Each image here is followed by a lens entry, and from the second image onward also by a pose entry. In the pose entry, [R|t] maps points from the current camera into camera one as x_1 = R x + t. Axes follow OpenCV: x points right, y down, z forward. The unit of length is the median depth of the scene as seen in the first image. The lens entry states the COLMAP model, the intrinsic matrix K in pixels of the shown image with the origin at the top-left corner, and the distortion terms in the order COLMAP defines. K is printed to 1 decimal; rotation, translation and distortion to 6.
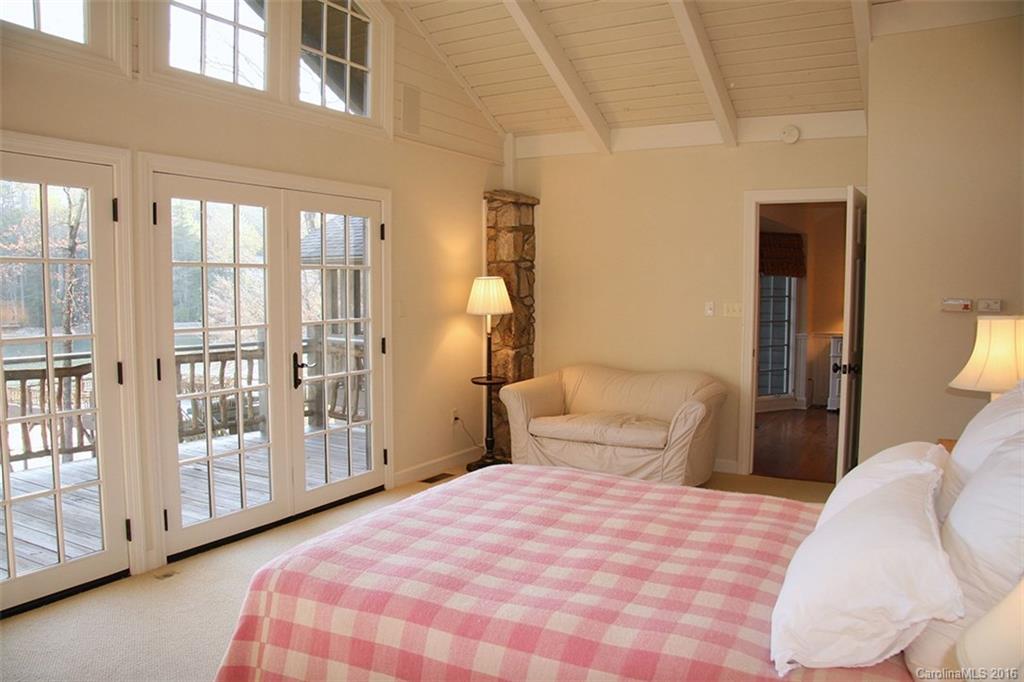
lens RADIAL K [[778.3, 0, 498.3], [0, 778.3, 346.7], [0, 0, 1]] dist [-0.172276, 0.129402]
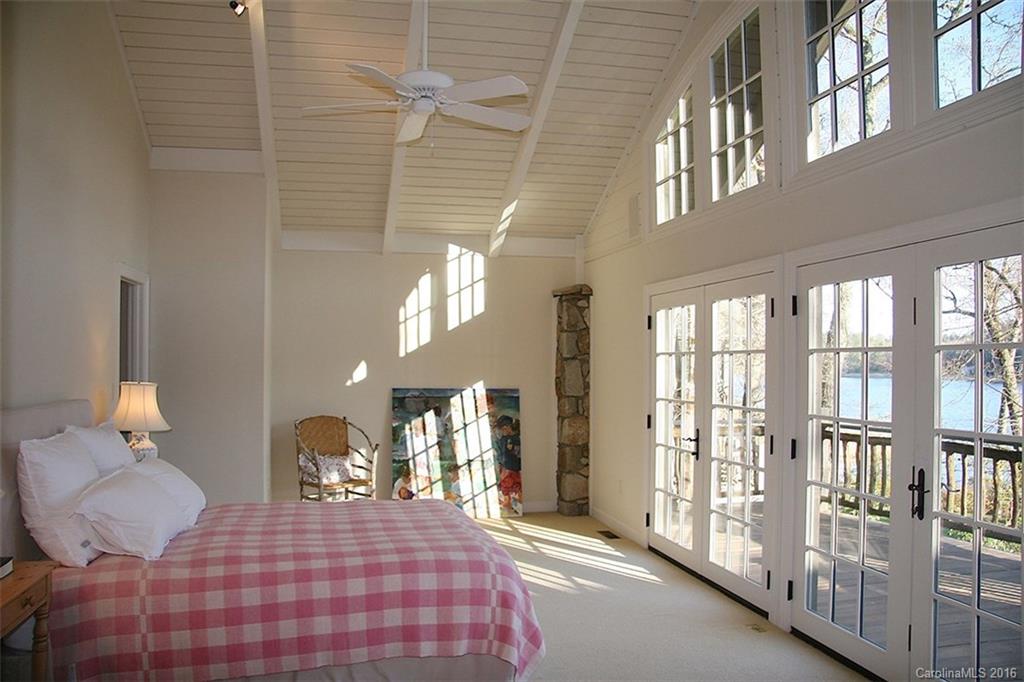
lens RADIAL K [[778.3, 0, 498.3], [0, 778.3, 346.7], [0, 0, 1]] dist [-0.172276, 0.129402]
pose [[-0.744495, -0.011710, -0.667525, 0.558498], [-0.056934, 0.997318, 0.046003, -0.134976], [0.665196, 0.072254, -0.743165, 1.440764]]
